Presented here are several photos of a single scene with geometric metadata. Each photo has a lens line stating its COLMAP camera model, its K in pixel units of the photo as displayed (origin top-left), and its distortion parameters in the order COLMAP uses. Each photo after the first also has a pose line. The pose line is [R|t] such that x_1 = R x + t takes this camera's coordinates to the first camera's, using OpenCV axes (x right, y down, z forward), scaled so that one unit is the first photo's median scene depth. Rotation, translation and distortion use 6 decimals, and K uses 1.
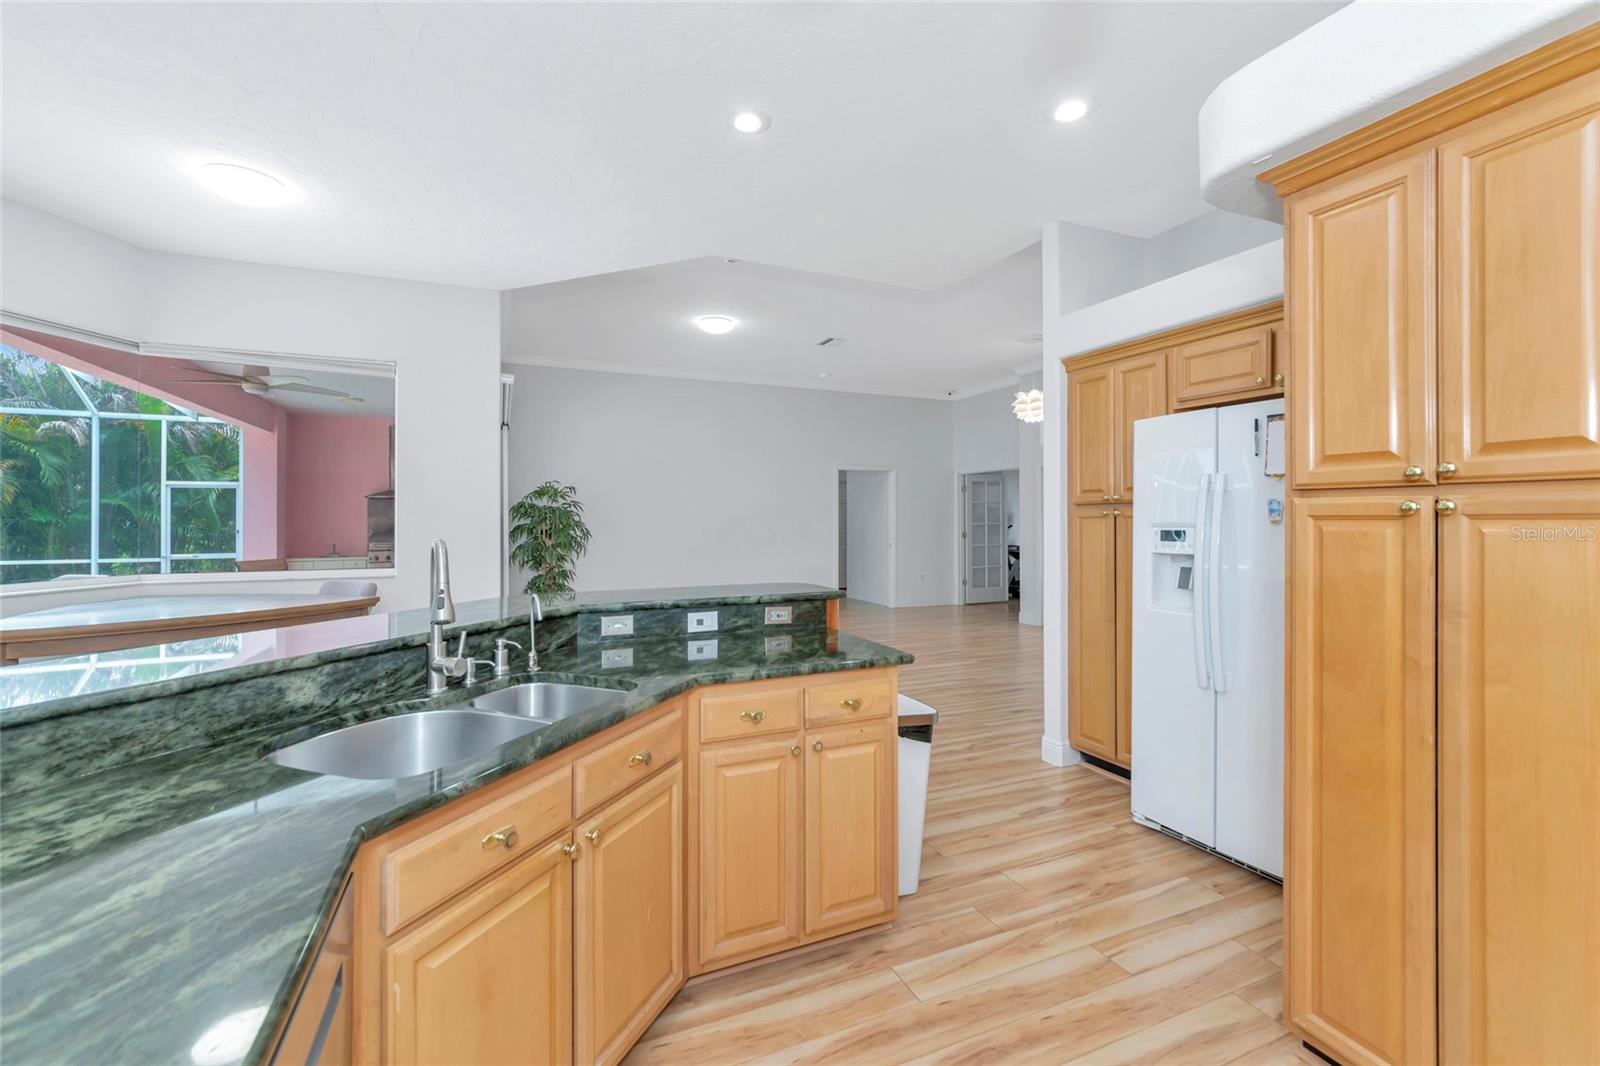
lens RADIAL K [[671.5, 0, 798.0], [0, 671.5, 517.0], [0, 0, 1]] dist [-0.010988, 0.001605]
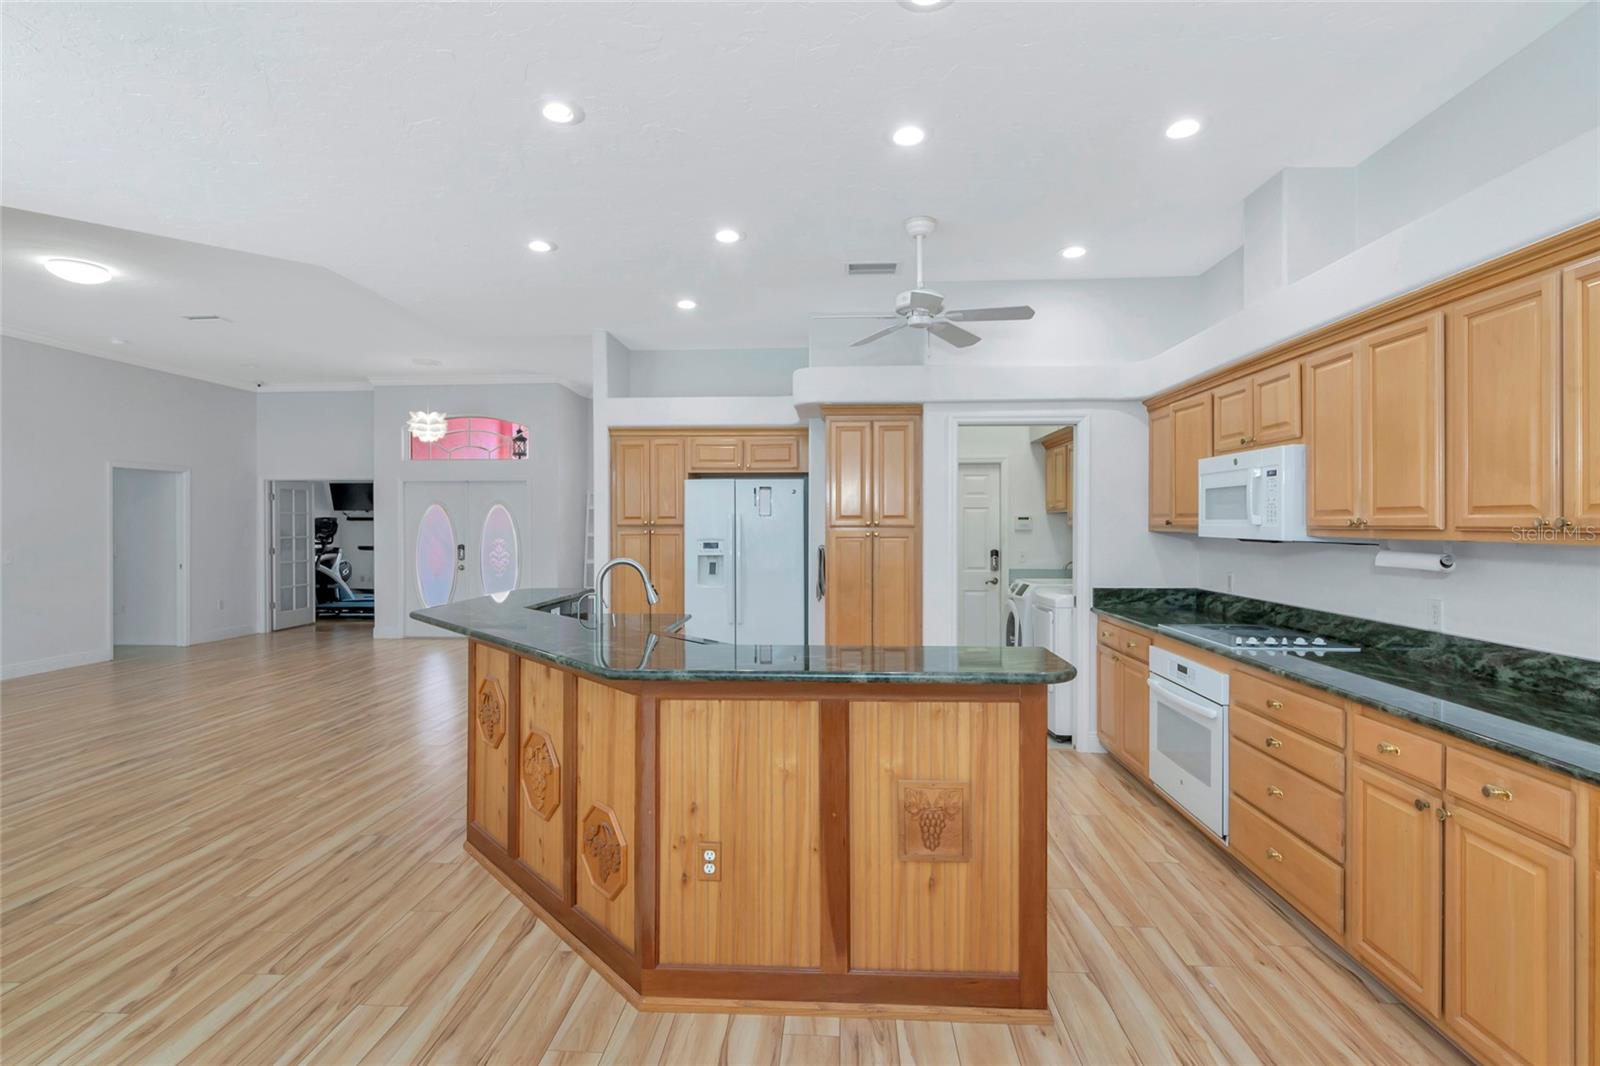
lens RADIAL K [[762.6, 0, 797.8], [0, 762.6, 523.7], [0, 0, 1]] dist [-0.005779, -0.003913]
pose [[0.441270, -0.000675, 0.897374, -0.924472], [-0.000392, 0.999999, 0.000946, -0.025444], [-0.897374, -0.000769, 0.441270, -0.106188]]
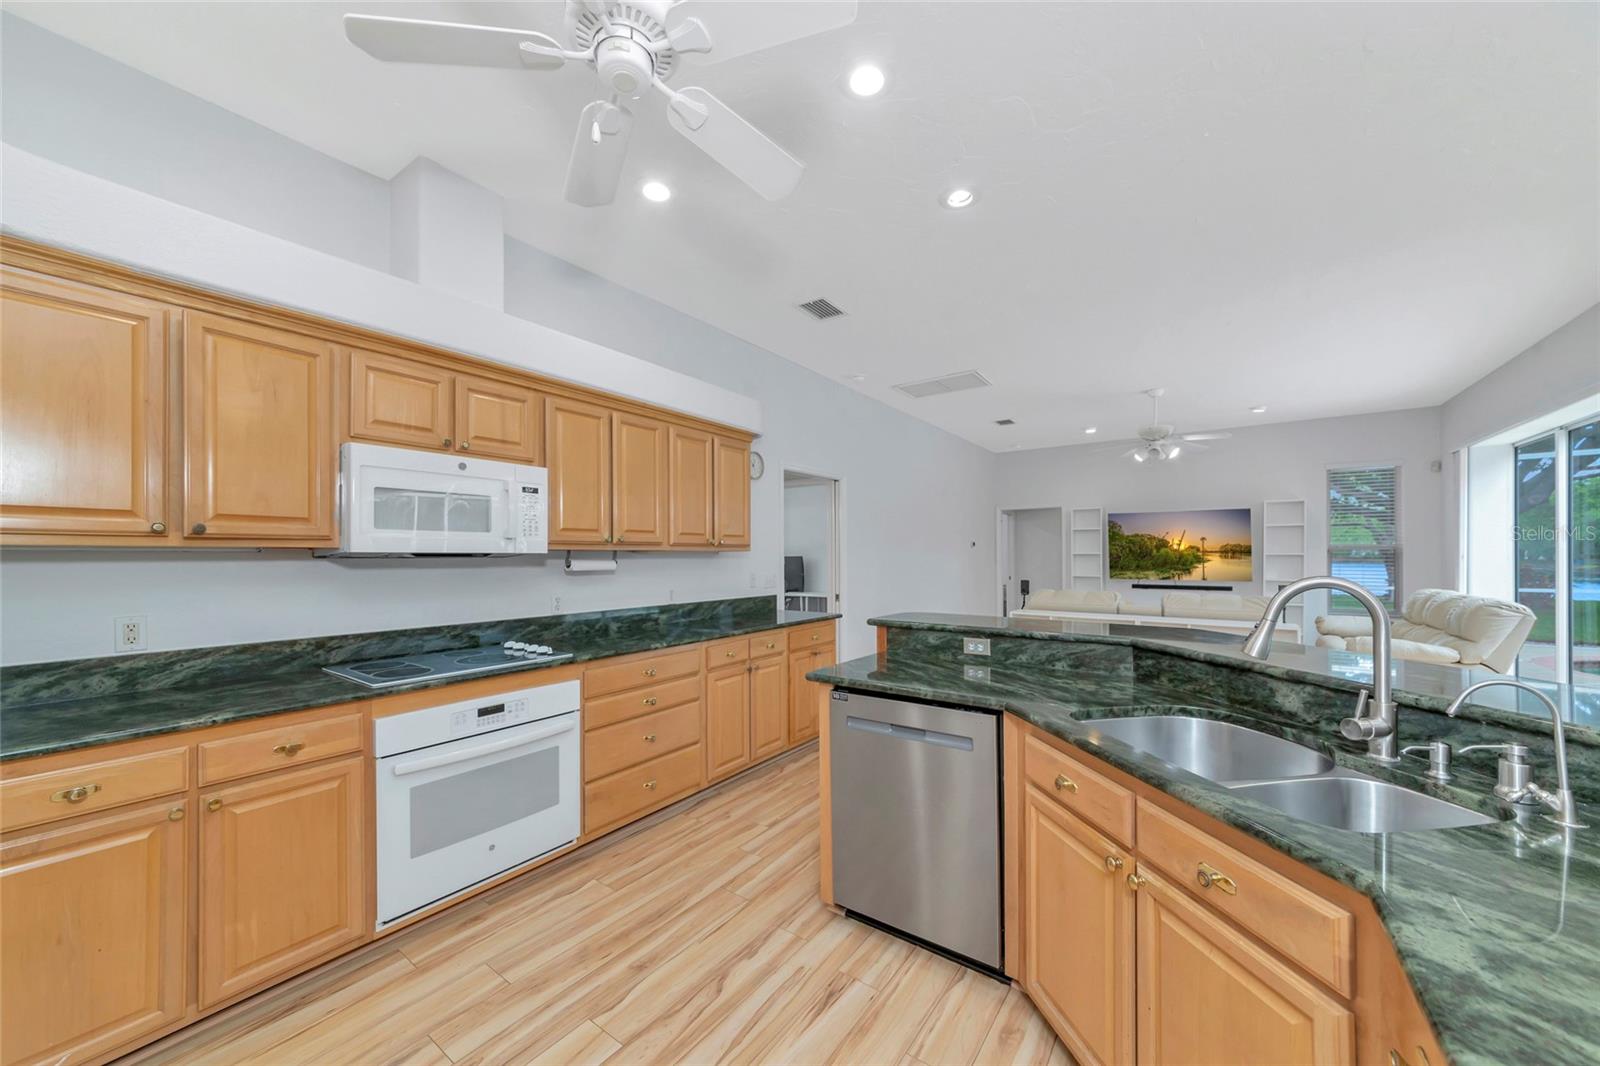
lens RADIAL K [[567.0, 0, 801.4], [0, 567.0, 558.4], [0, 0, 1]] dist [-0.001489, 0.001117]
pose [[-0.858263, 0.005498, -0.513180, 0.193610], [0.003074, 0.999980, 0.005572, -0.002237], [0.513200, 0.003205, -0.858263, 0.565615]]
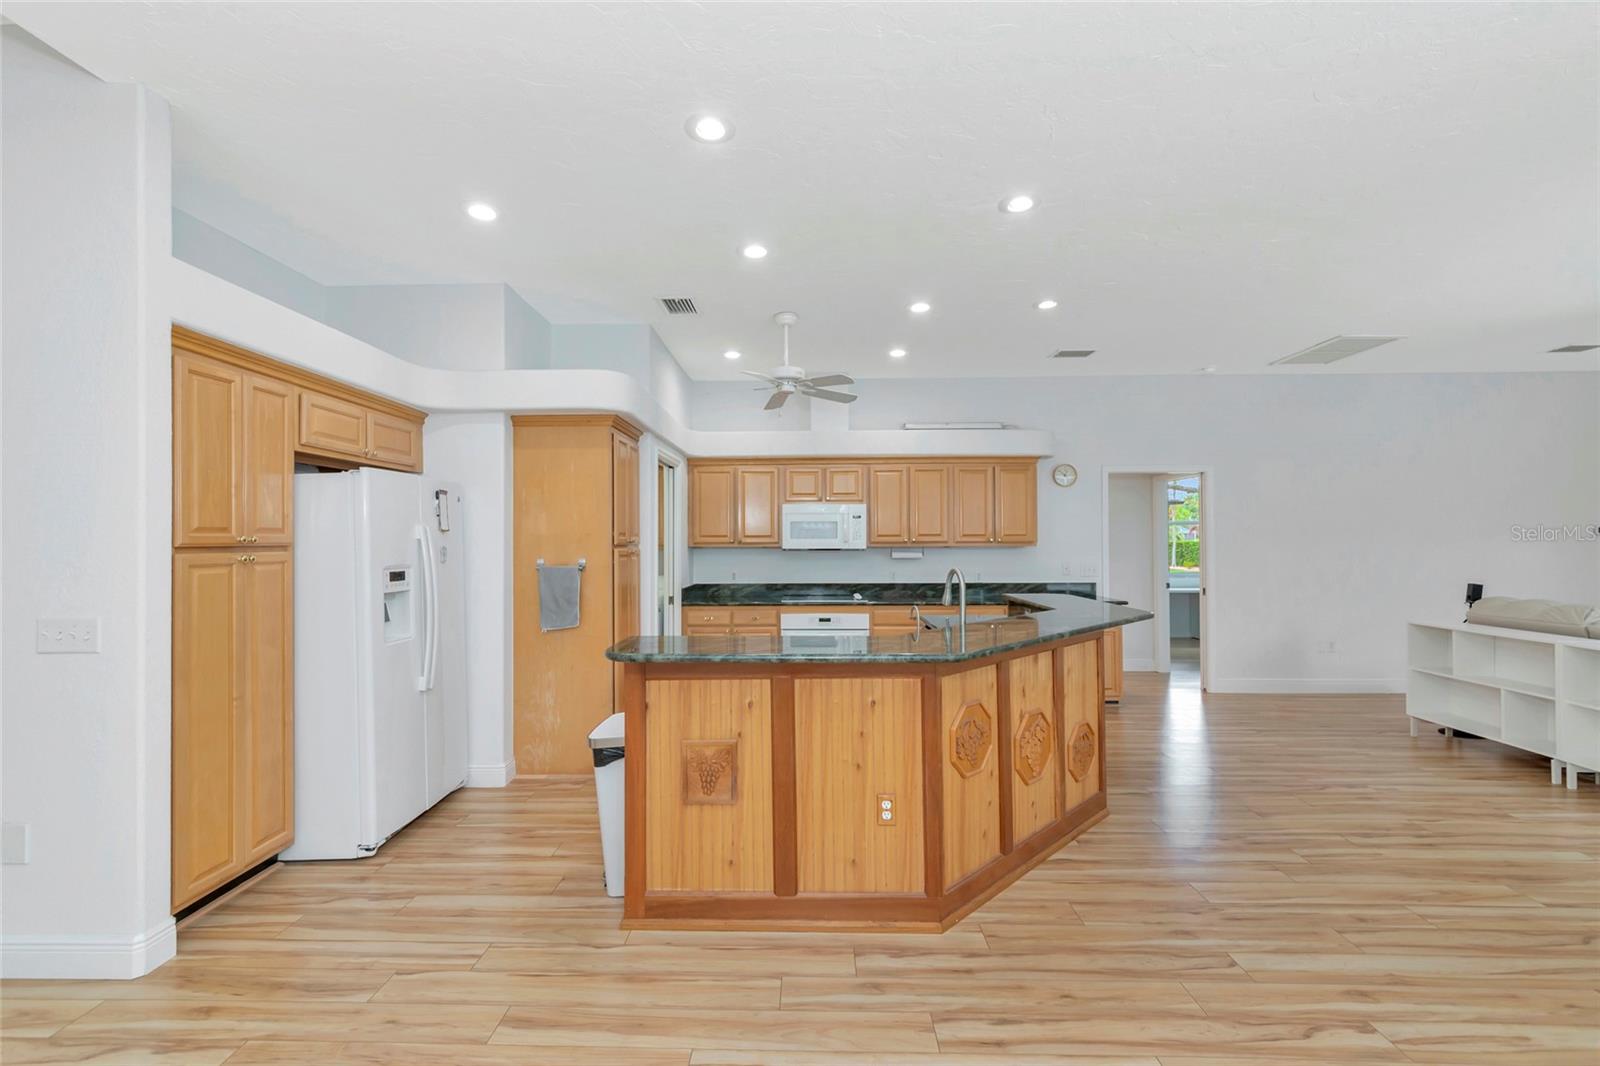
lens RADIAL K [[671.5, 0, 787.7], [0, 671.5, 529.8], [0, 0, 1]] dist [-0.010988, 0.001605]
pose [[-0.906695, 0.011813, 0.421621, -0.418864], [0.004194, 0.999811, -0.018993, -0.020976], [-0.421766, -0.015453, -0.906573, 1.348755]]
